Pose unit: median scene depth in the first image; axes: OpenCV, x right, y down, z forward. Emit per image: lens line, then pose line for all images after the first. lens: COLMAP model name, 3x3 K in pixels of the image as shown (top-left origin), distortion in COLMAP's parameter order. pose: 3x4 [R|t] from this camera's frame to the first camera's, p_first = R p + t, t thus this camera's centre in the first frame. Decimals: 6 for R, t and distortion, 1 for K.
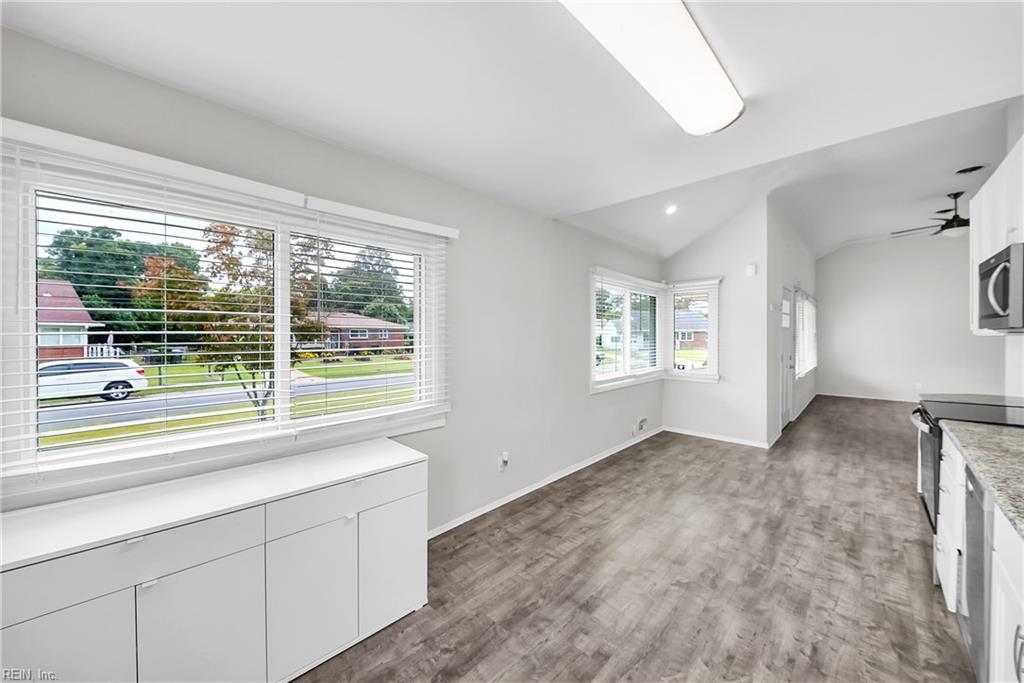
lens RADIAL K [[369.1, 0, 518.4], [0, 369.1, 336.6], [0, 0, 1]] dist [-0.004486, -0.001879]
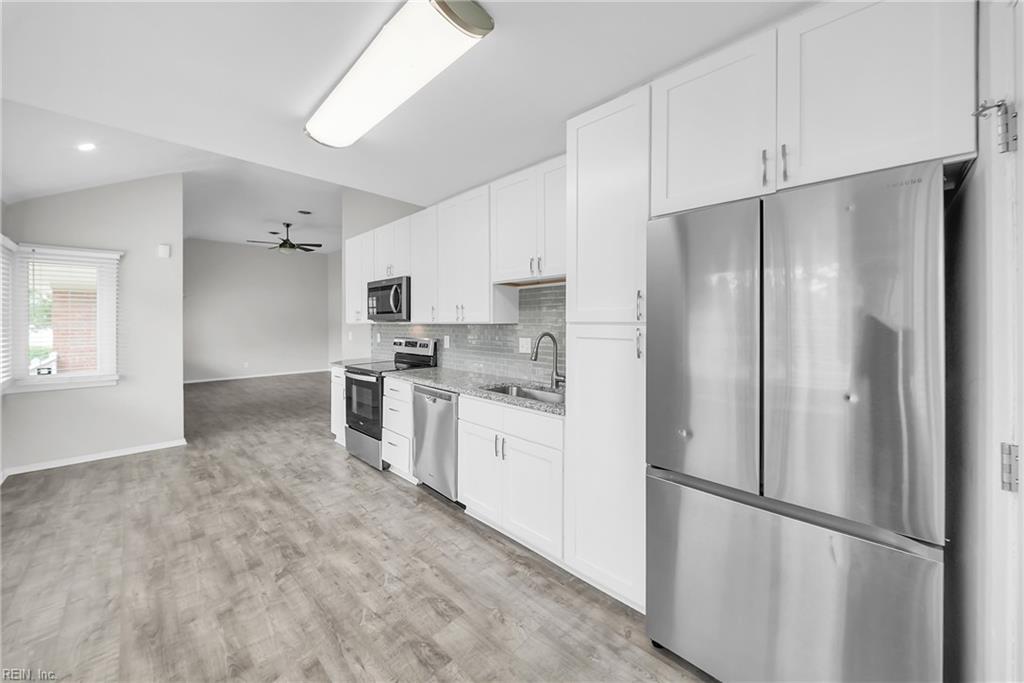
lens RADIAL K [[369.1, 0, 496.4], [0, 369.1, 320.8], [0, 0, 1]] dist [-0.004486, -0.001879]
pose [[0.036178, 0.008837, 0.999306, -0.372117], [0.008435, 0.999923, -0.009147, 0.006297], [-0.999310, 0.008760, 0.036101, 0.273007]]
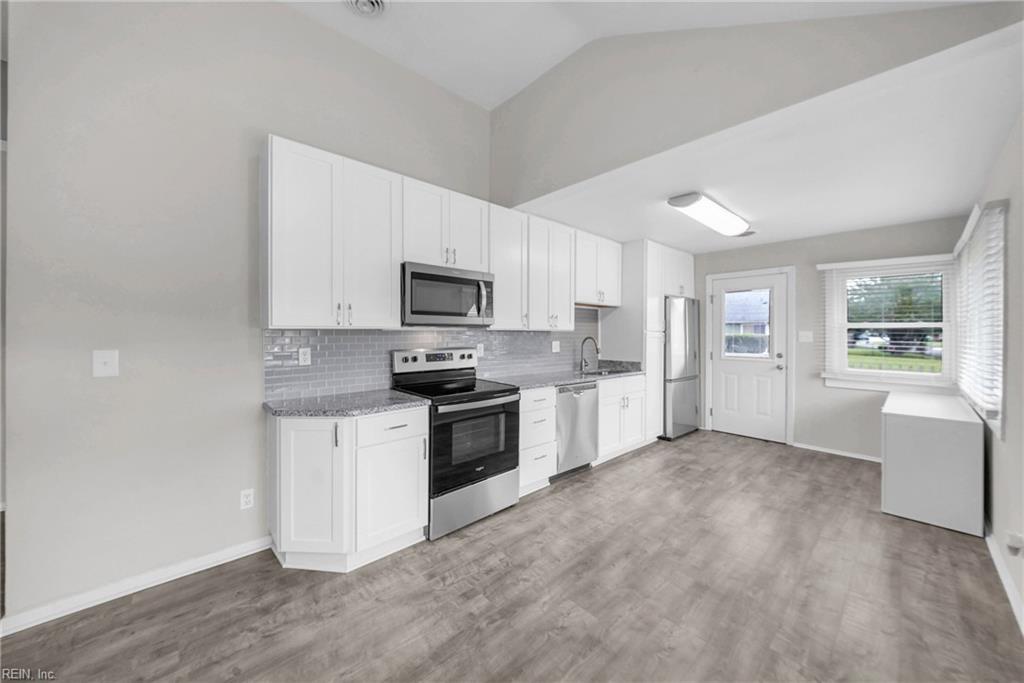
lens RADIAL K [[369.1, 0, 506.8], [0, 369.1, 325.0], [0, 0, 1]] dist [-0.004486, -0.001879]
pose [[-0.996459, -0.003873, 0.083992, 0.739244], [-0.004718, 0.999940, -0.009856, -0.004419], [-0.083949, -0.010218, -0.996418, 1.699814]]
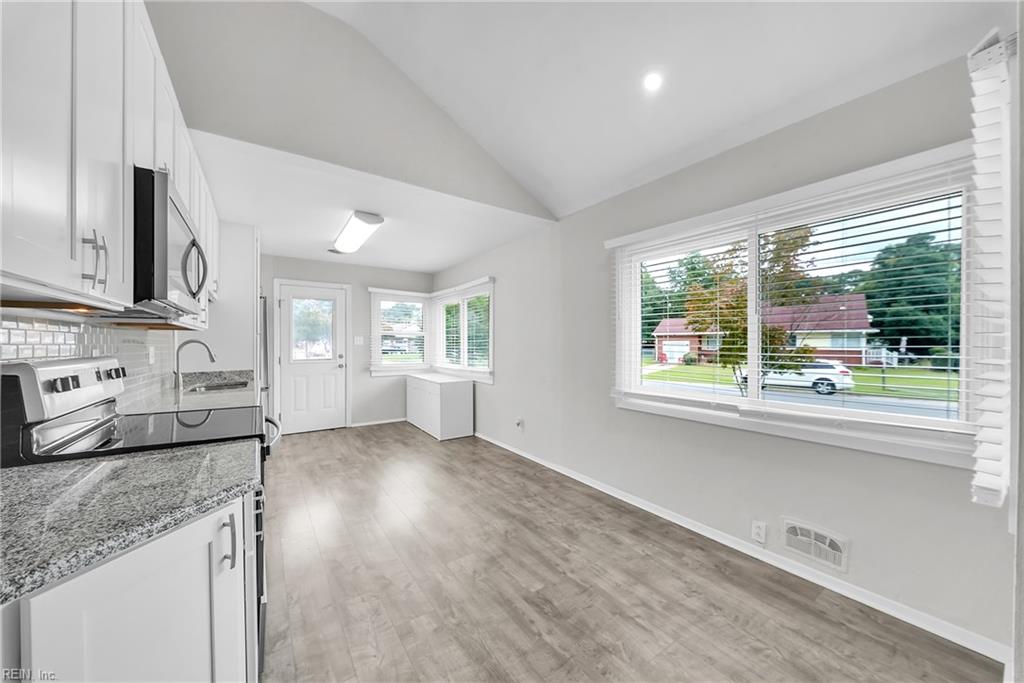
lens RADIAL K [[369.1, 0, 515.3], [0, 369.1, 344.0], [0, 0, 1]] dist [-0.004486, -0.001879]
pose [[-0.200631, 0.007670, -0.979637, 1.392399], [-0.002298, 0.999963, 0.008300, 0.022695], [0.979664, 0.003916, -0.200606, 1.315961]]
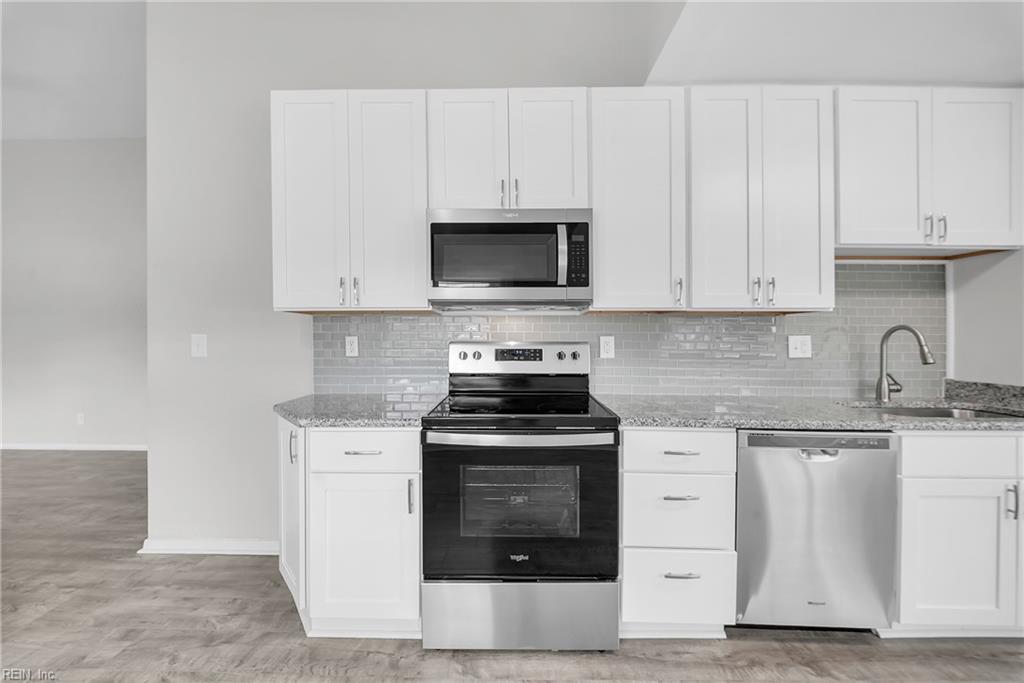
lens RADIAL K [[369.1, 0, 510.1], [0, 369.1, 329.3], [0, 0, 1]] dist [-0.004486, -0.001879]
pose [[-0.669902, 0.009568, 0.742388, 0.513449], [0.003808, 0.999948, -0.009451, 0.037523], [-0.742440, -0.003504, -0.669903, 1.133228]]
